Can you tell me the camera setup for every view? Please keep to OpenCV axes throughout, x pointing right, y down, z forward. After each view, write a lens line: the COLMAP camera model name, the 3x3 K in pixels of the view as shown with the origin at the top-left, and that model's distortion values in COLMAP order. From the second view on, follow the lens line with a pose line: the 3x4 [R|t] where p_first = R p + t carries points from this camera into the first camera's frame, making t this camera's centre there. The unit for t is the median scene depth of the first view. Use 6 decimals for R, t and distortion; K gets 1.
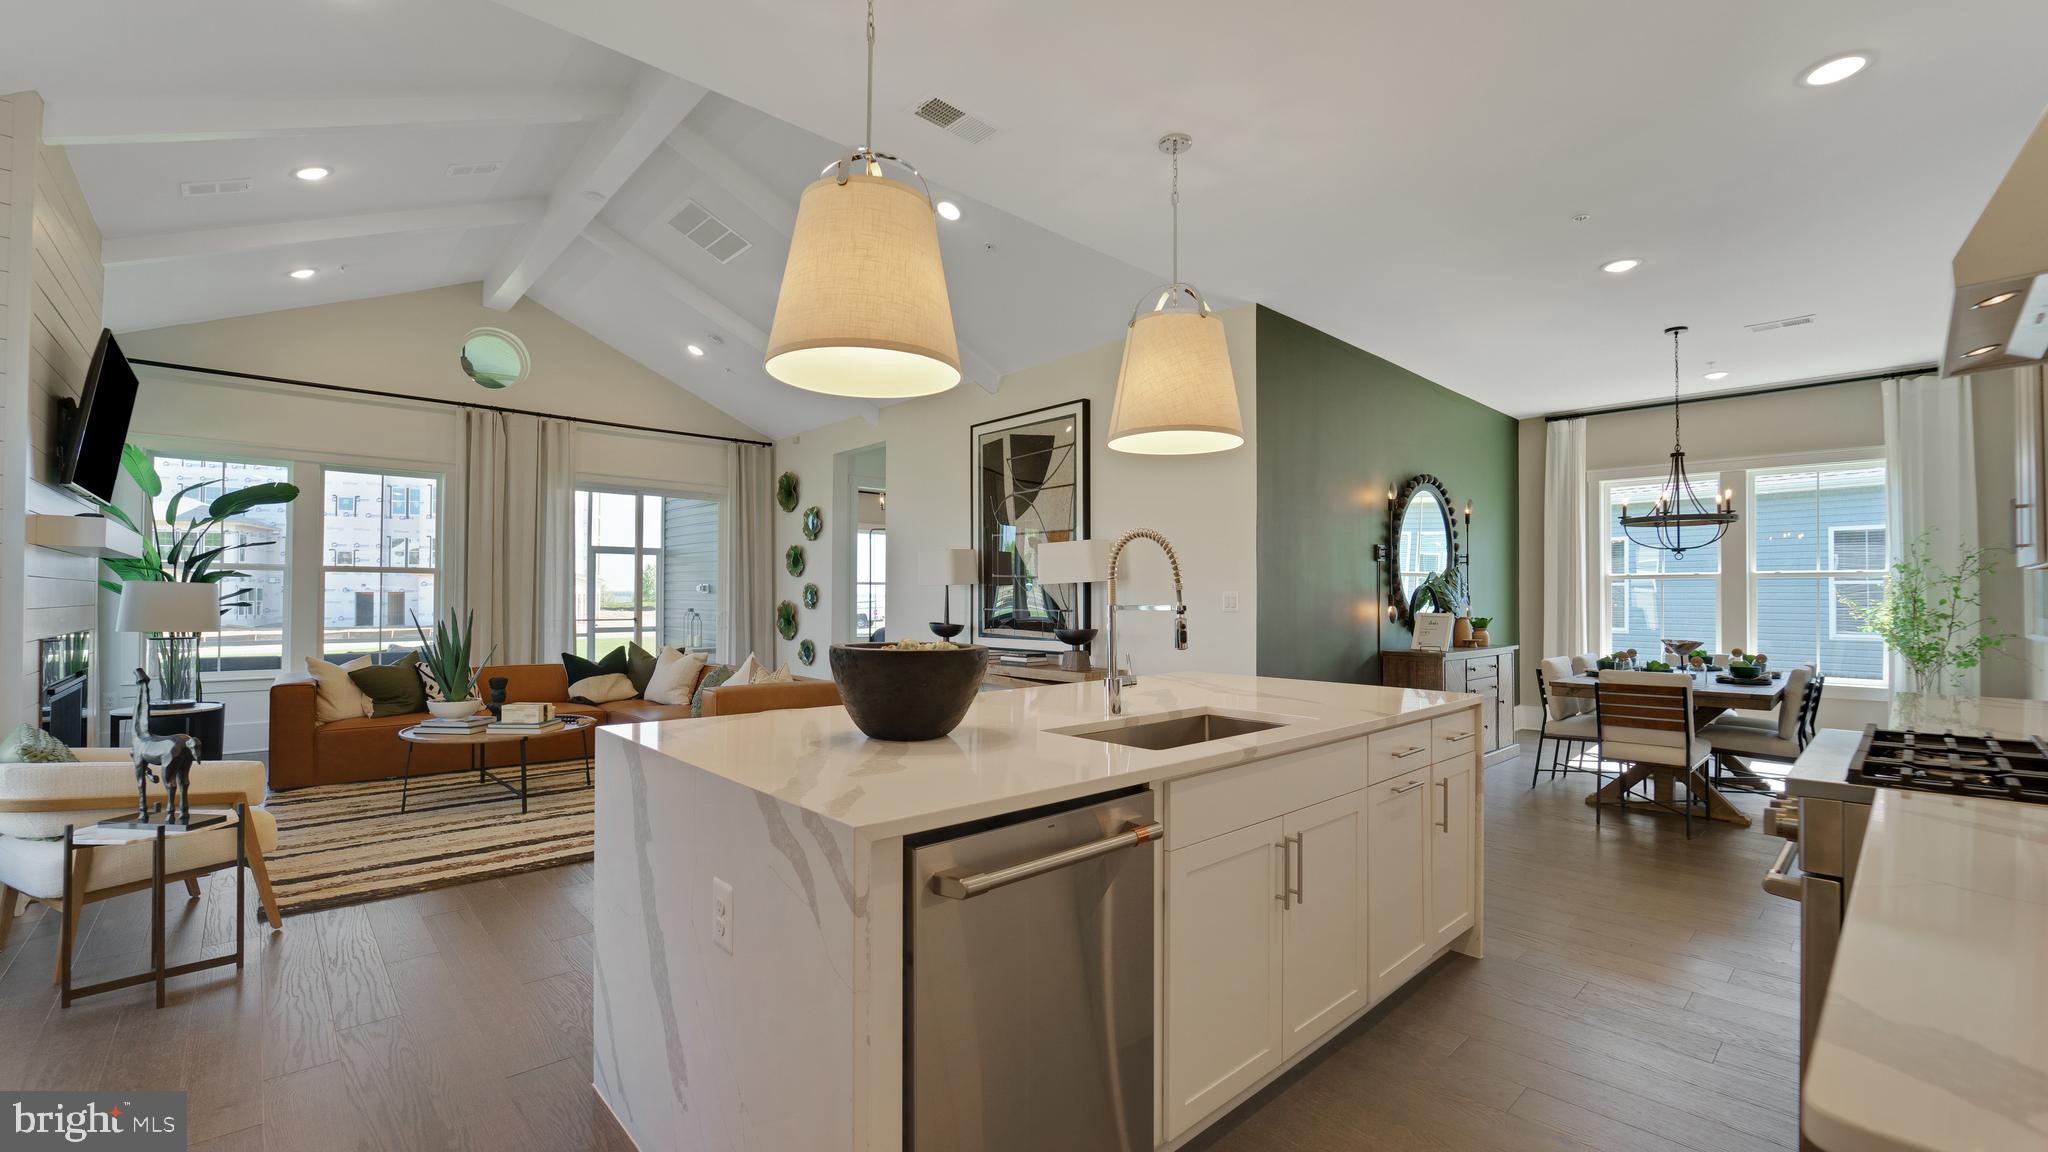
lens RADIAL K [[836.9, 0, 1022.8], [0, 836.9, 584.4], [0, 0, 1]] dist [-0.002075, -0.000278]
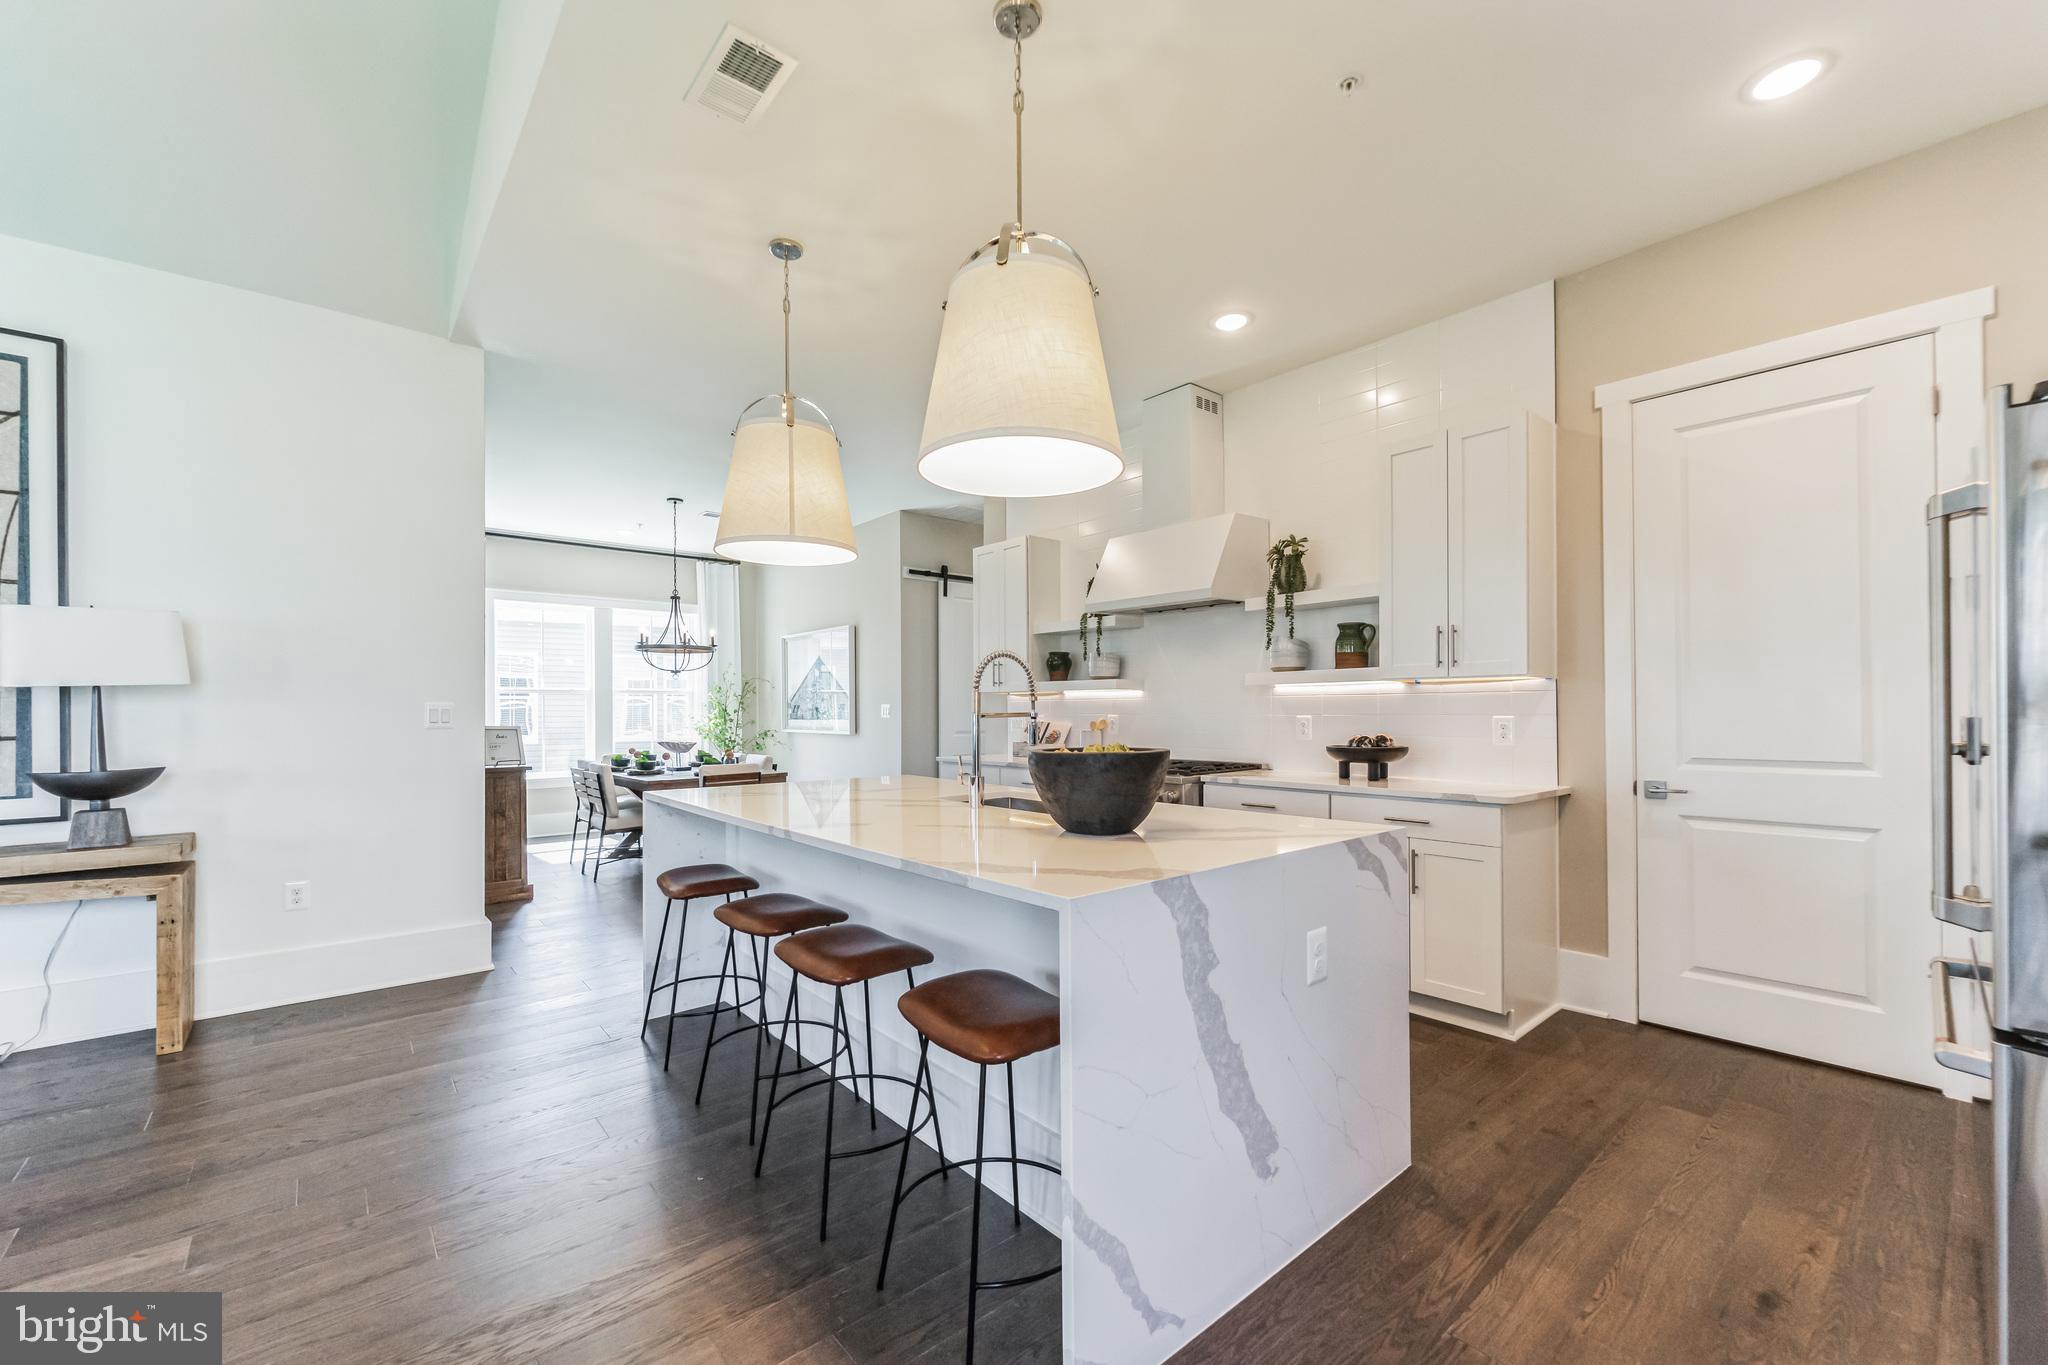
lens RADIAL K [[833.1, 0, 1021.5], [0, 833.1, 695.5], [0, 0, 1]] dist [0.001582, 0.000192]
pose [[0.037012, 0.008031, 0.999283, -0.481795], [-0.006520, 0.999948, -0.007794, 0.003825], [-0.999294, -0.006227, 0.037062, 0.418116]]
